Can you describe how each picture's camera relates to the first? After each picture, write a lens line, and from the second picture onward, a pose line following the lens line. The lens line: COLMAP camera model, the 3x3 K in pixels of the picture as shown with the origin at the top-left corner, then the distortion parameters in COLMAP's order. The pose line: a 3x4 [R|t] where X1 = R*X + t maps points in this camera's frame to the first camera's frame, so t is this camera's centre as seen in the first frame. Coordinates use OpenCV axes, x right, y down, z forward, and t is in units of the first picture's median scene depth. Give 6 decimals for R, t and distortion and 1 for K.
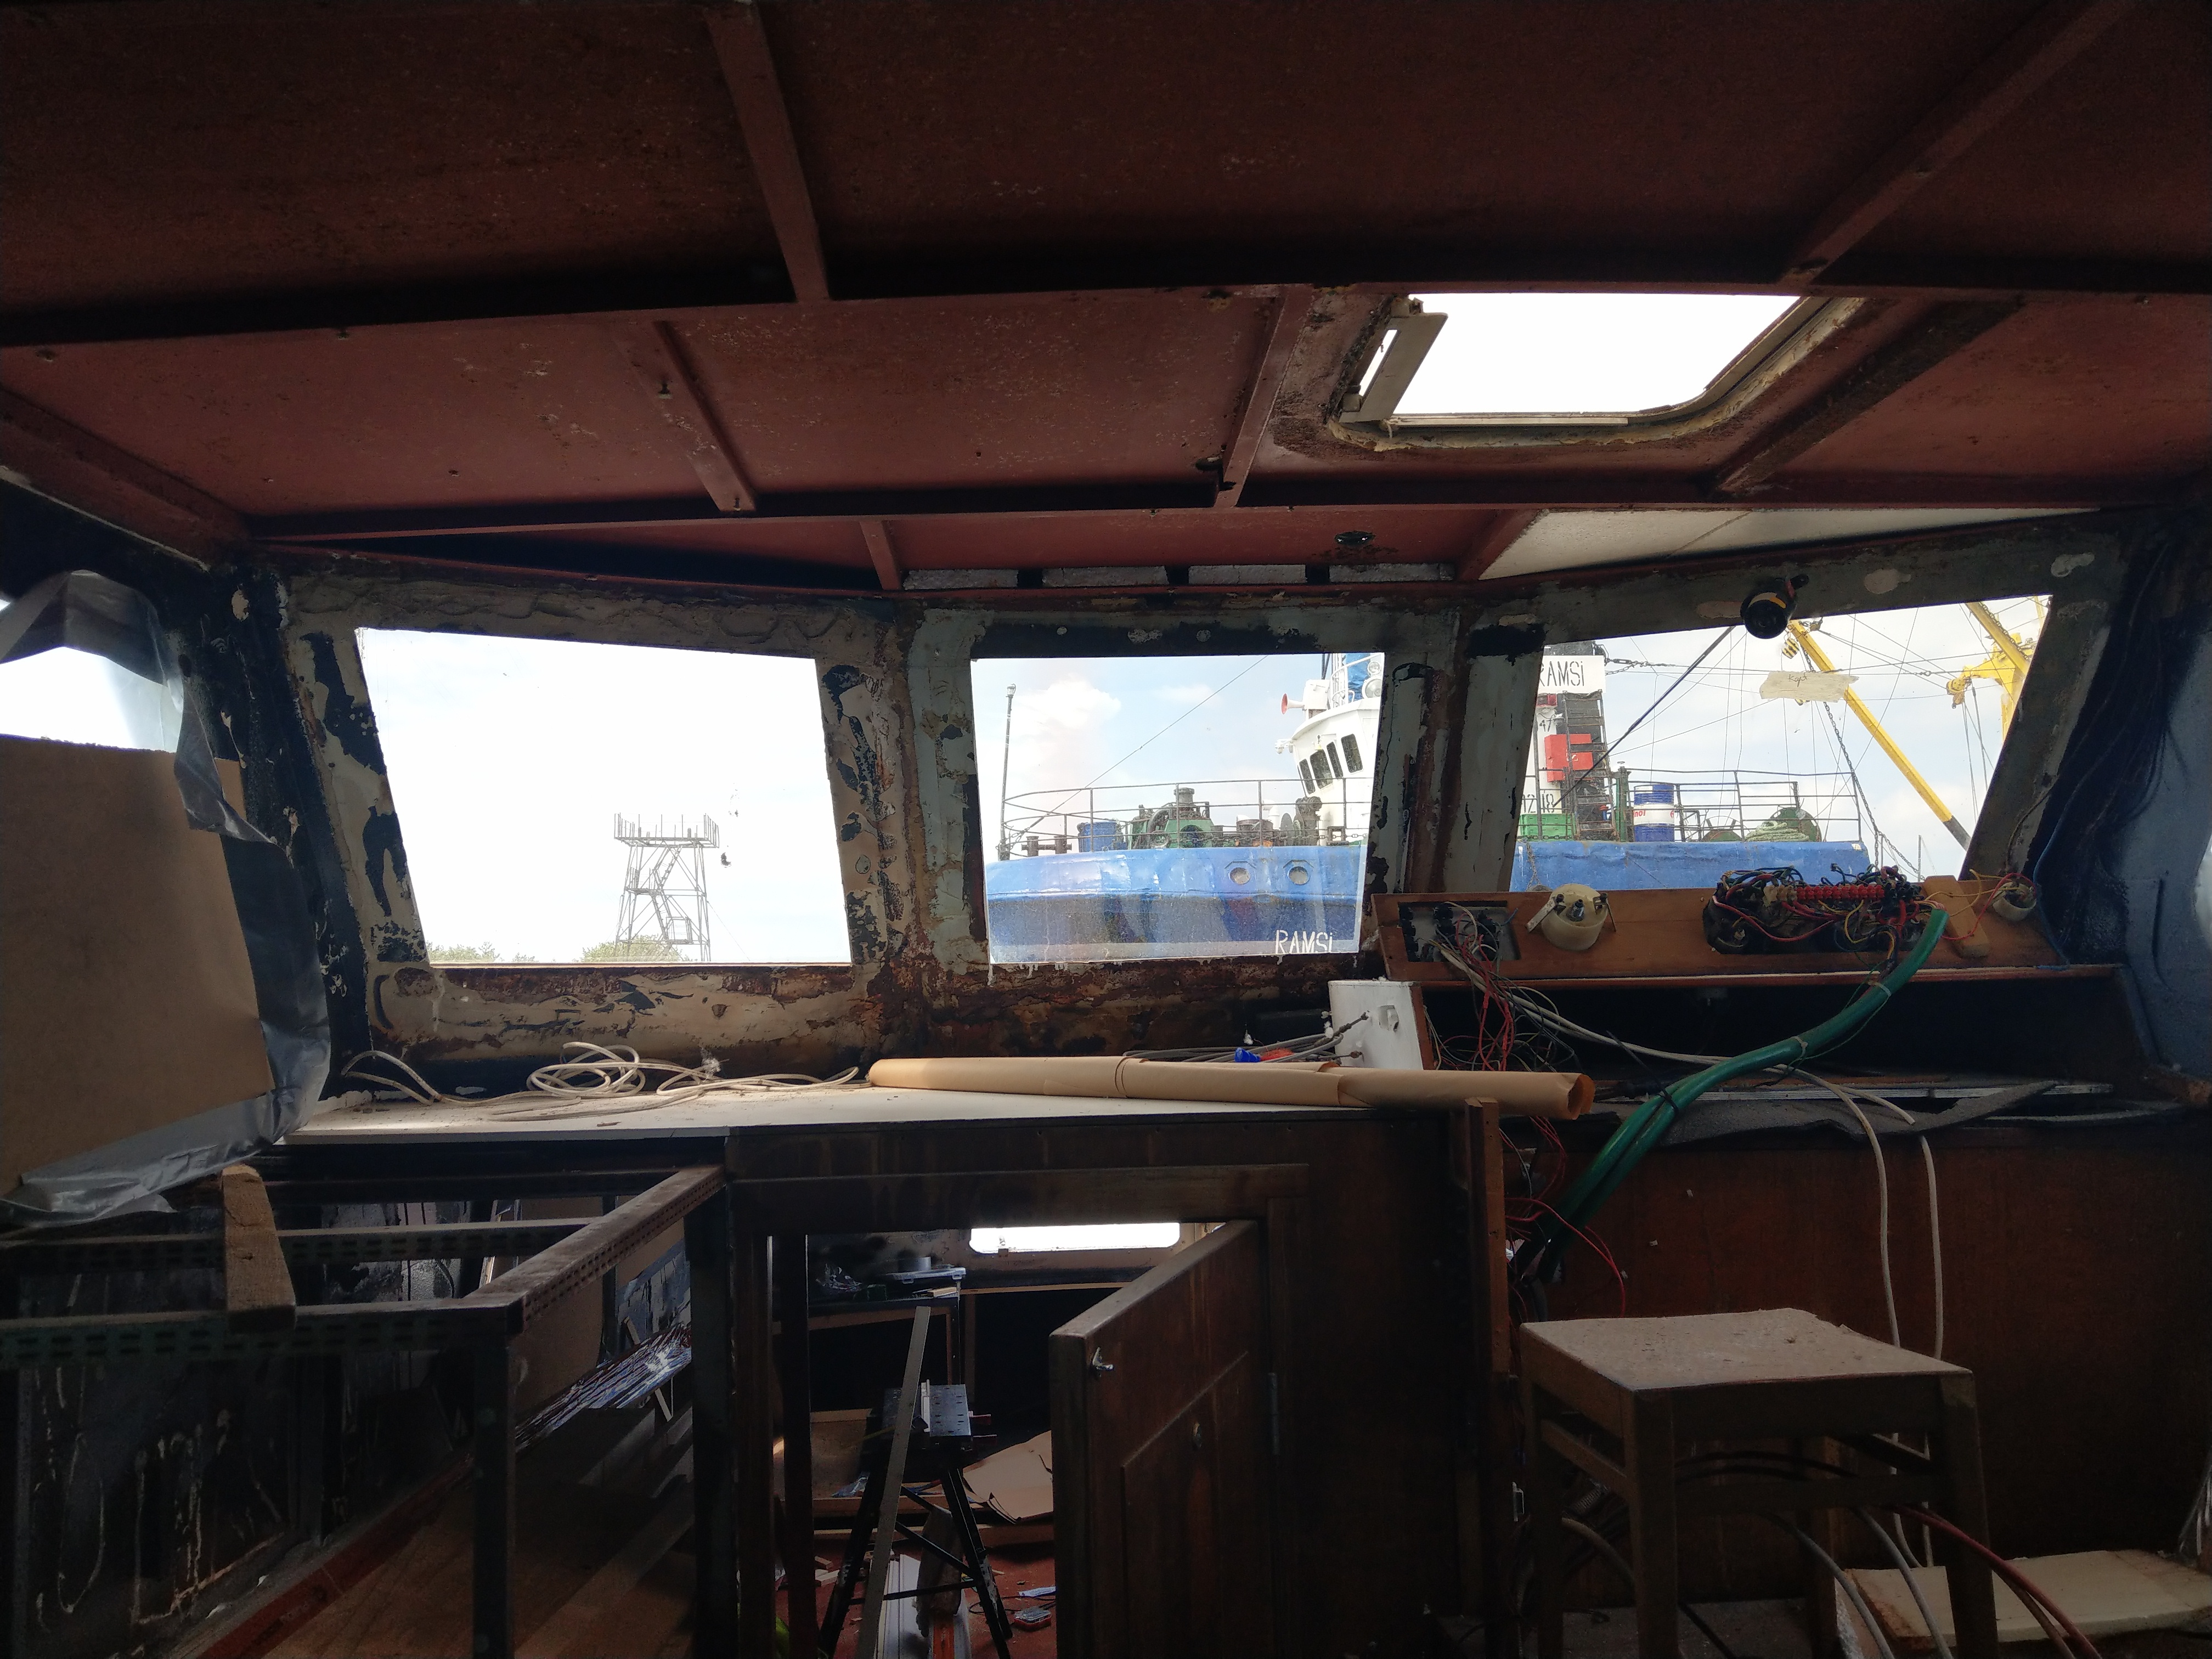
lens RADIAL K [[1782.6, 0, 1080.0], [0, 1782.6, 763.3], [0, 0, 1]] dist [0.008671, -0.039825]
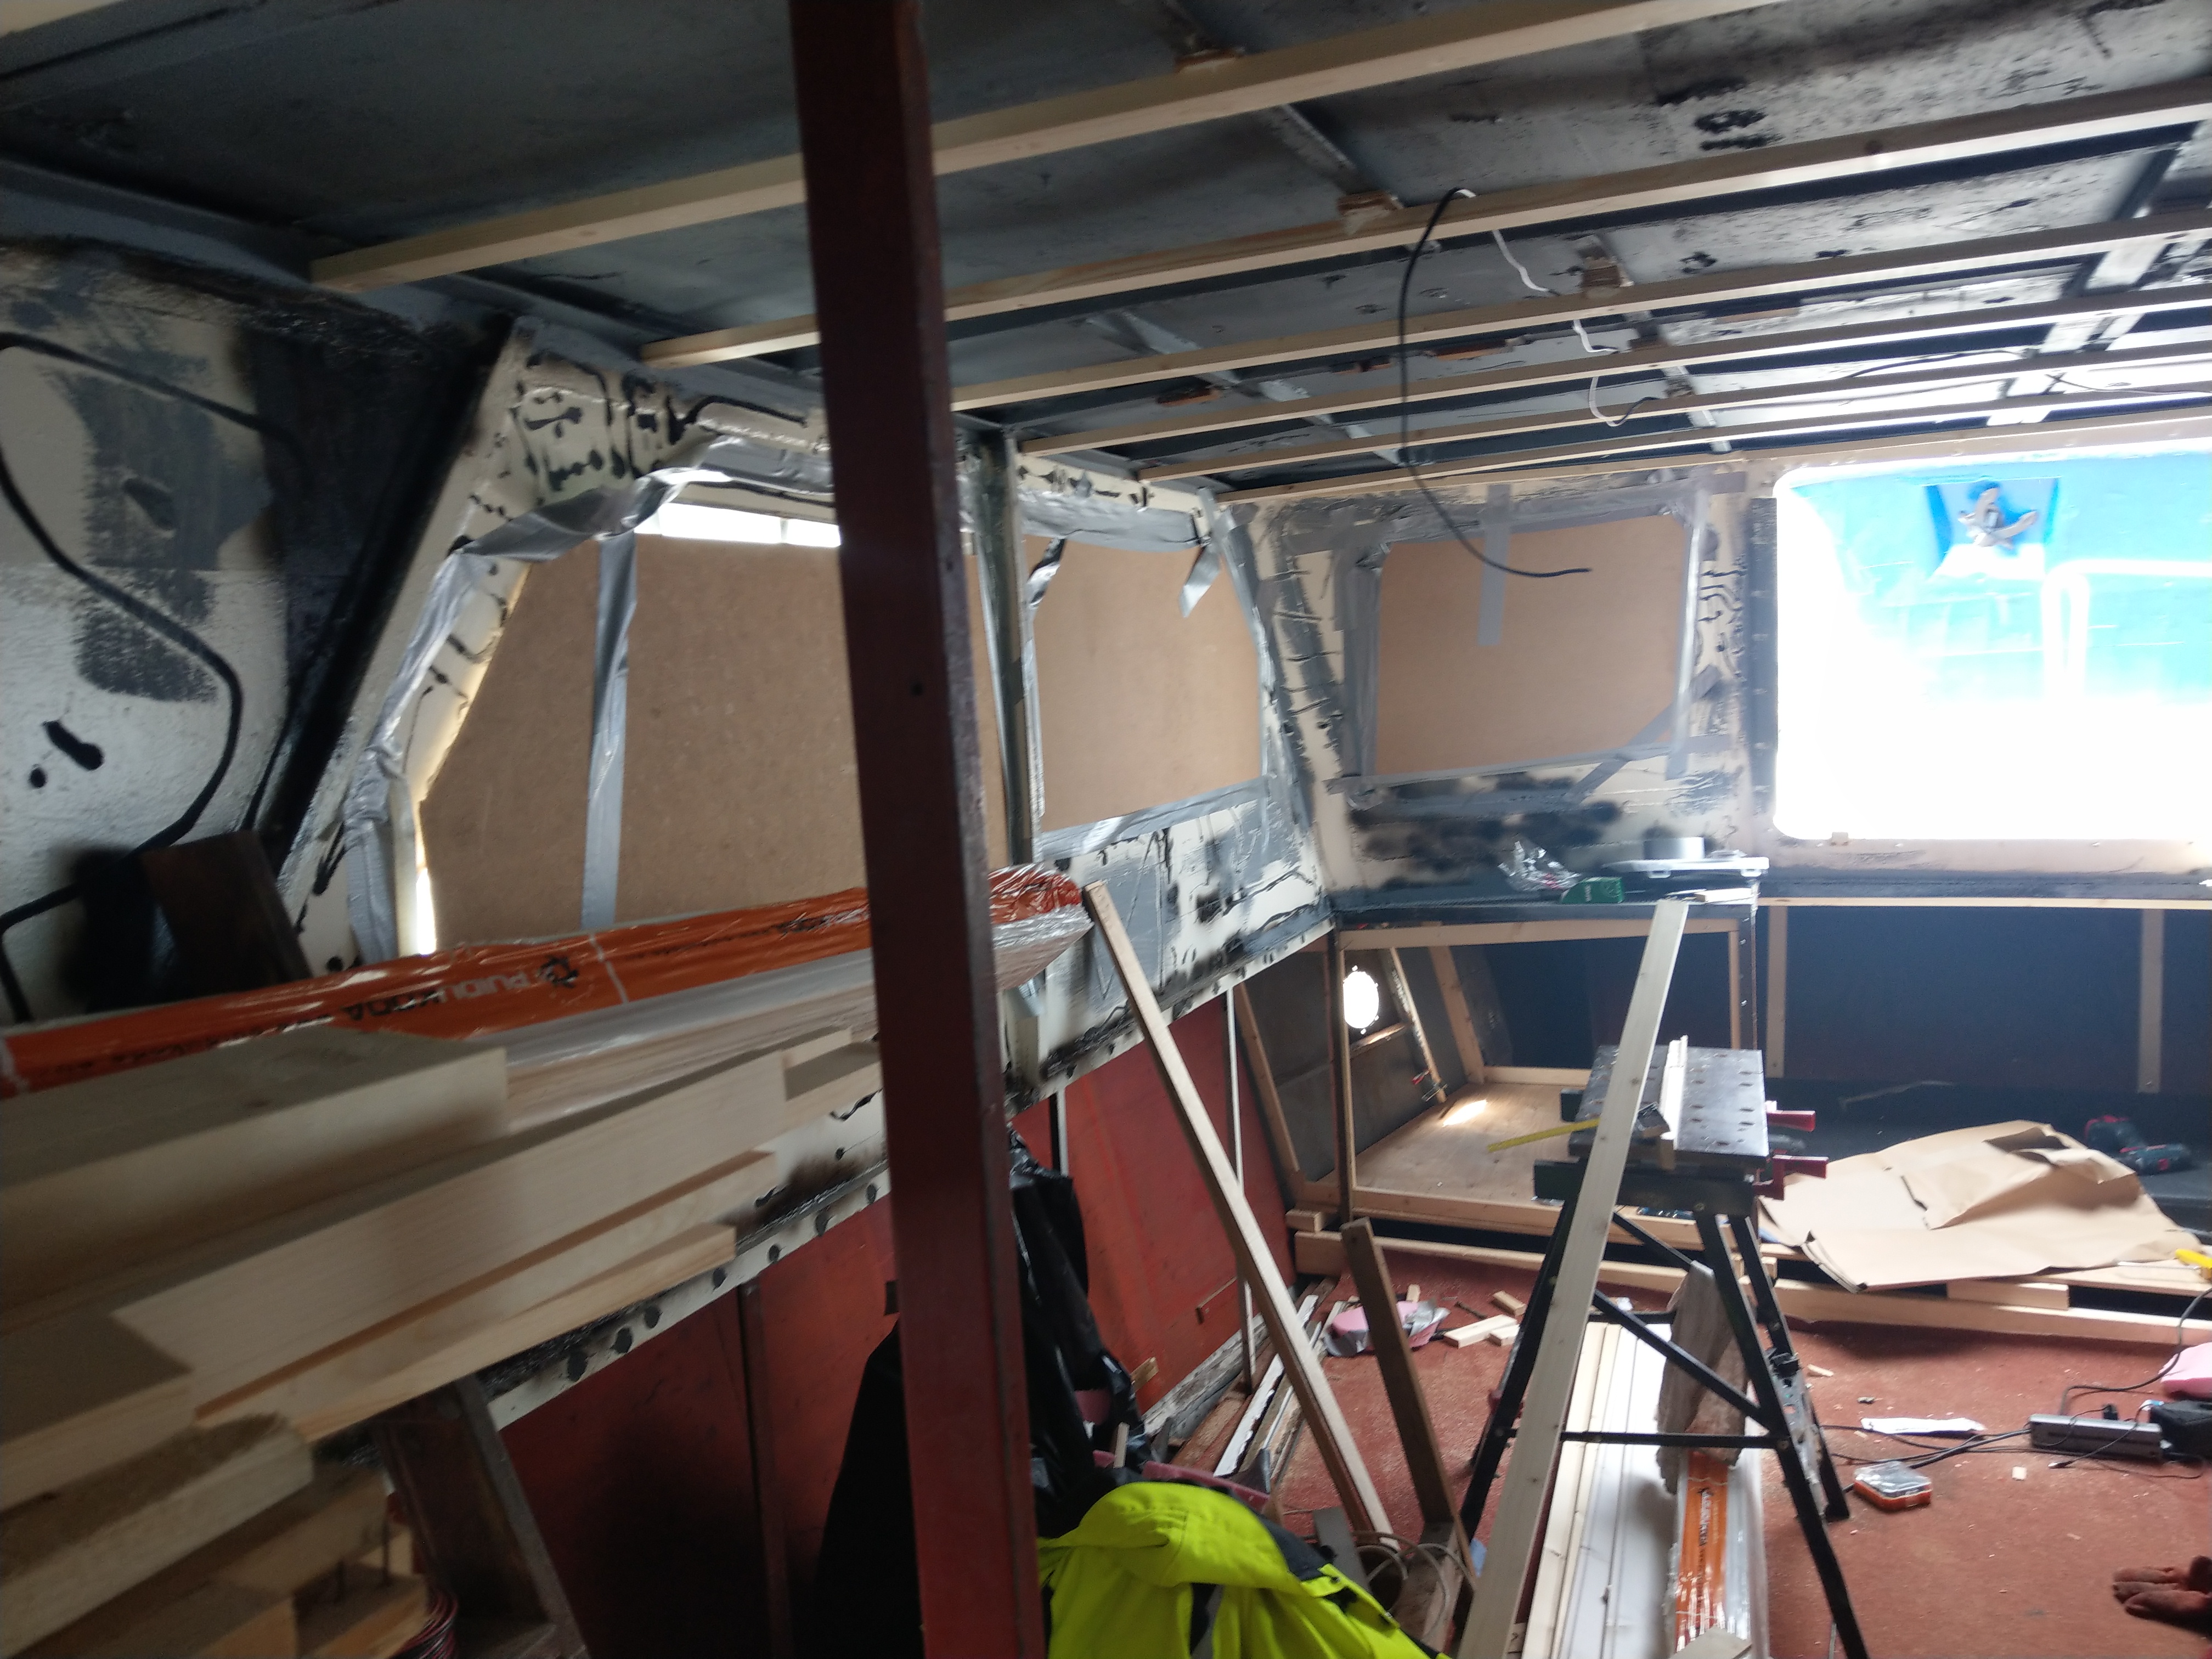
lens RADIAL K [[1654.5, 0, 1051.9], [0, 1654.5, 817.4], [0, 0, 1]] dist [0.015118, -0.038998]
pose [[0.887261, 0.024274, -0.460629, -0.028153], [0.073713, 0.978319, 0.193541, 0.184012], [0.455340, -0.205676, 0.866235, 0.534816]]
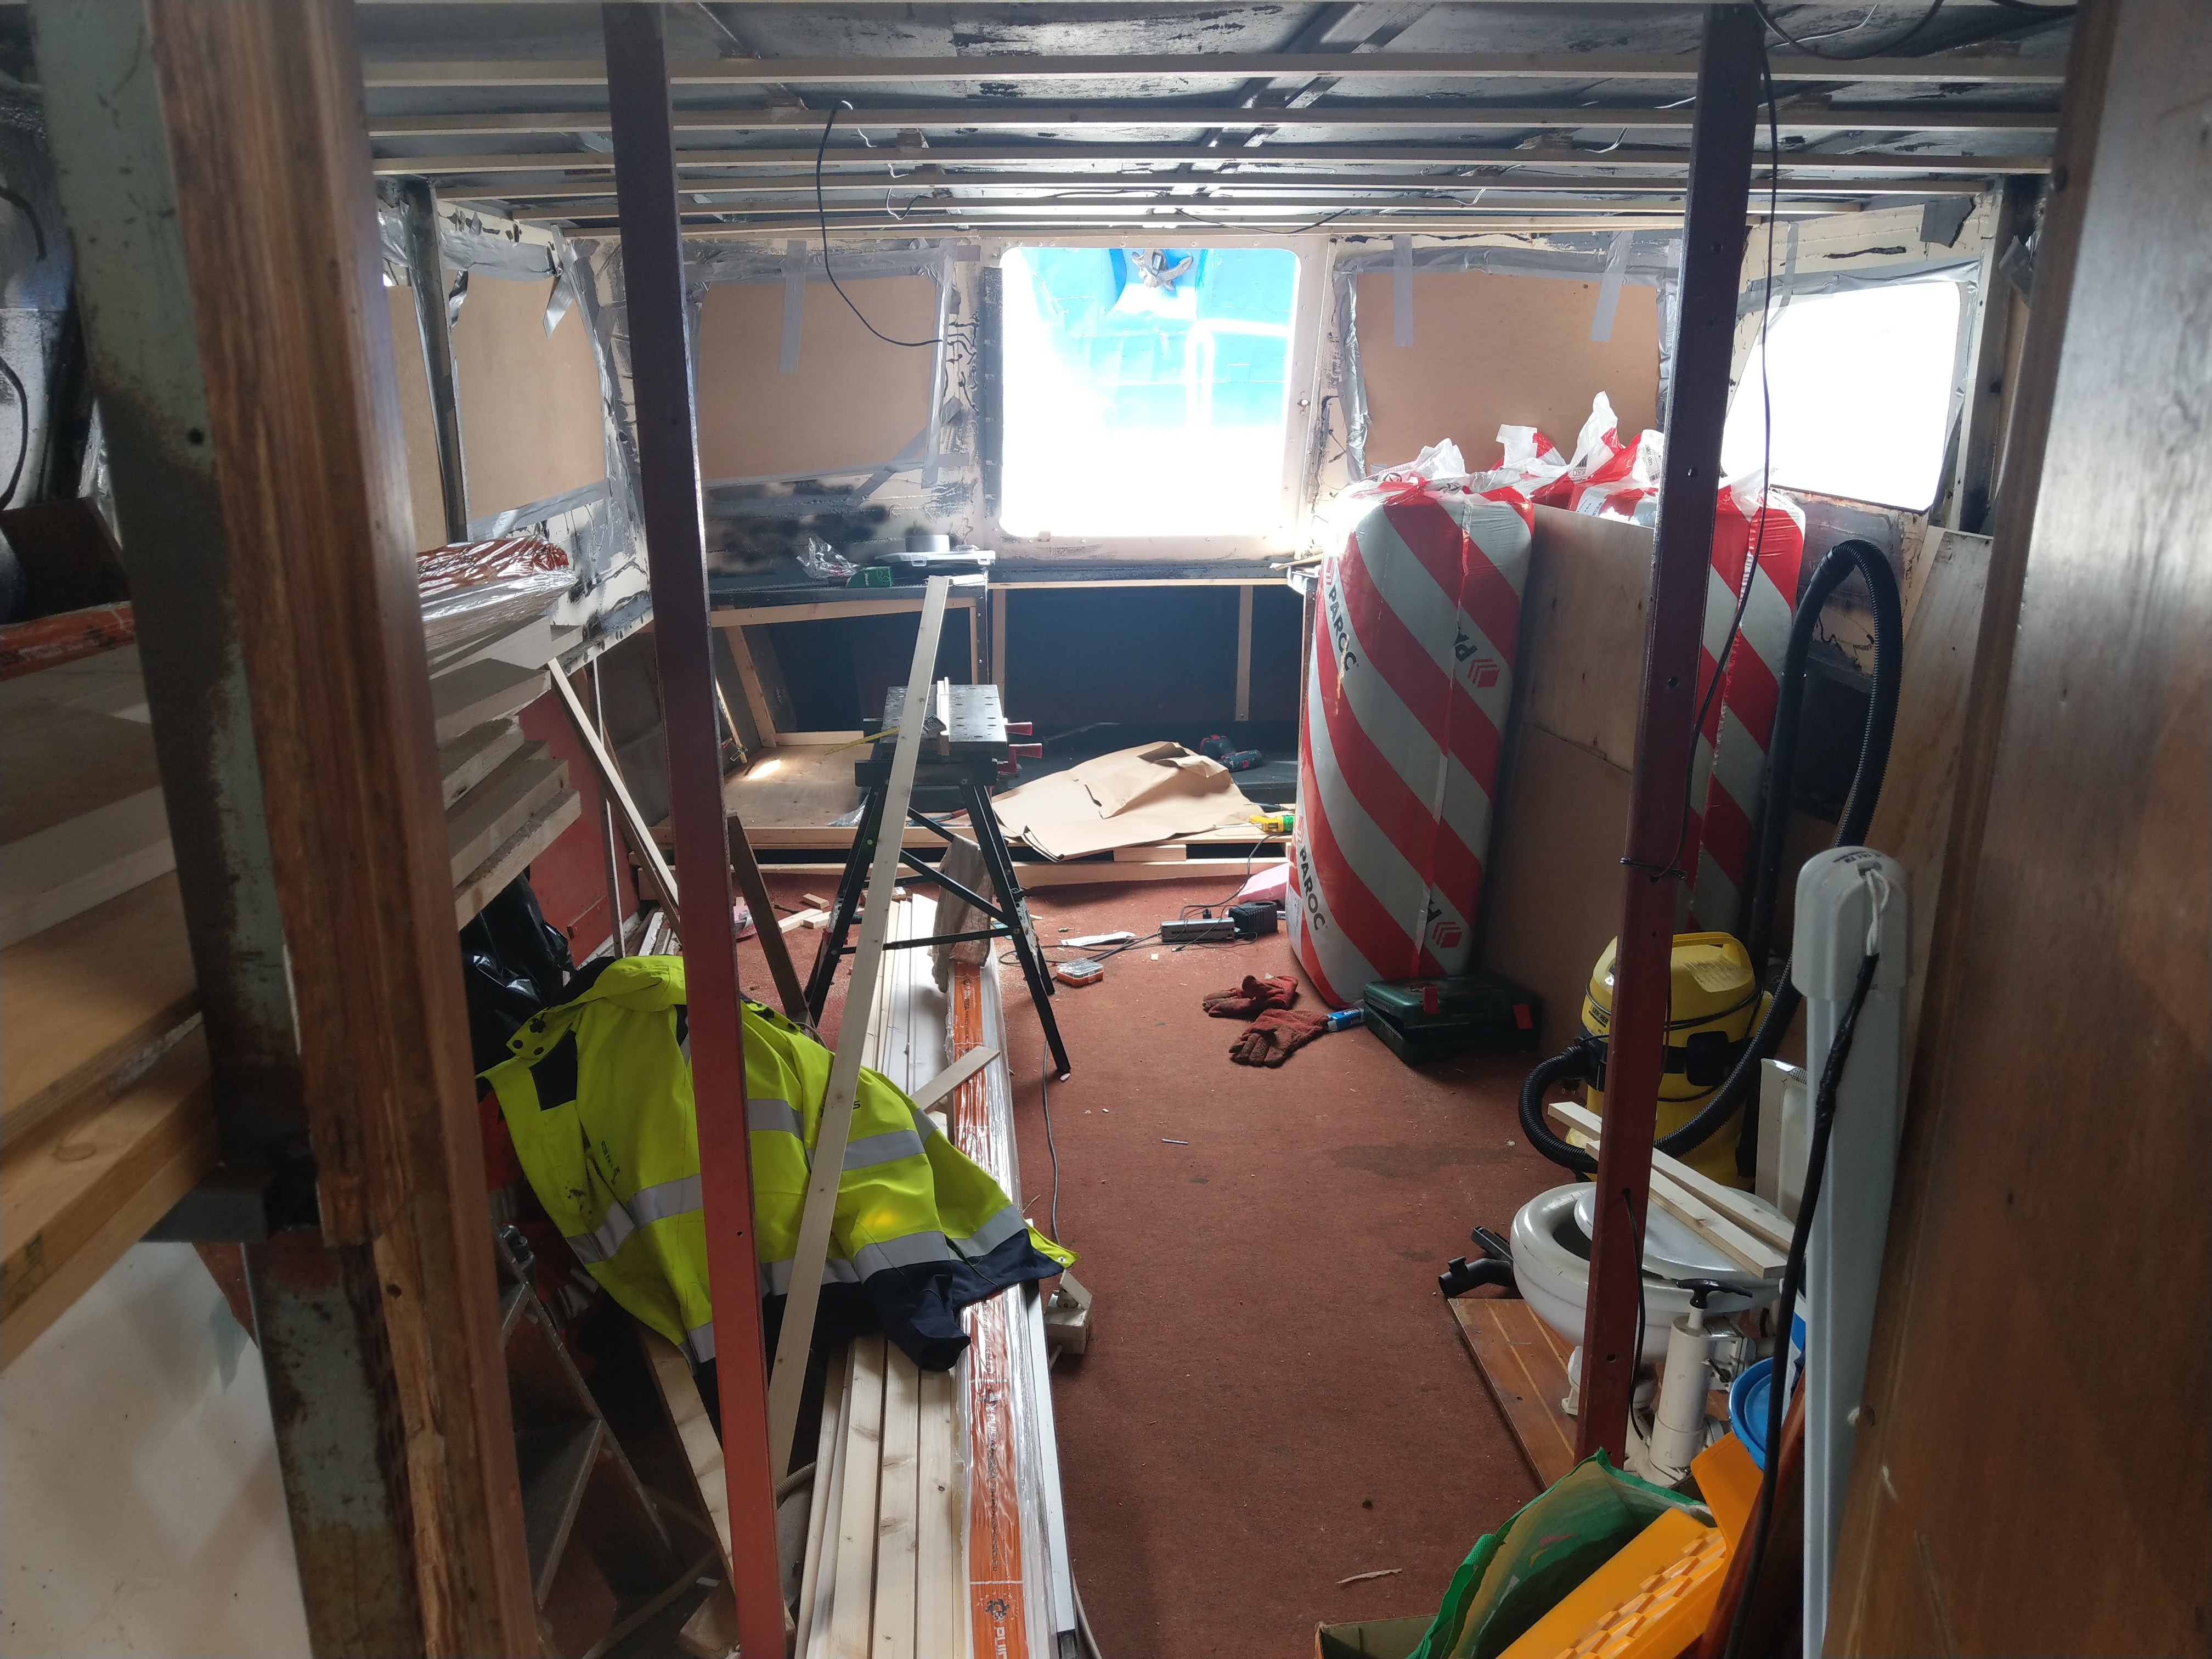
lens RADIAL K [[1702.3, 0, 1078.6], [0, 1702.3, 839.9], [0, 0, 1]] dist [0.090075, -0.147129]
pose [[0.999655, 0.025916, -0.004234, -0.027234], [-0.022453, 0.927173, 0.373960, 0.152879], [0.013617, -0.373736, 0.927435, 0.343496]]
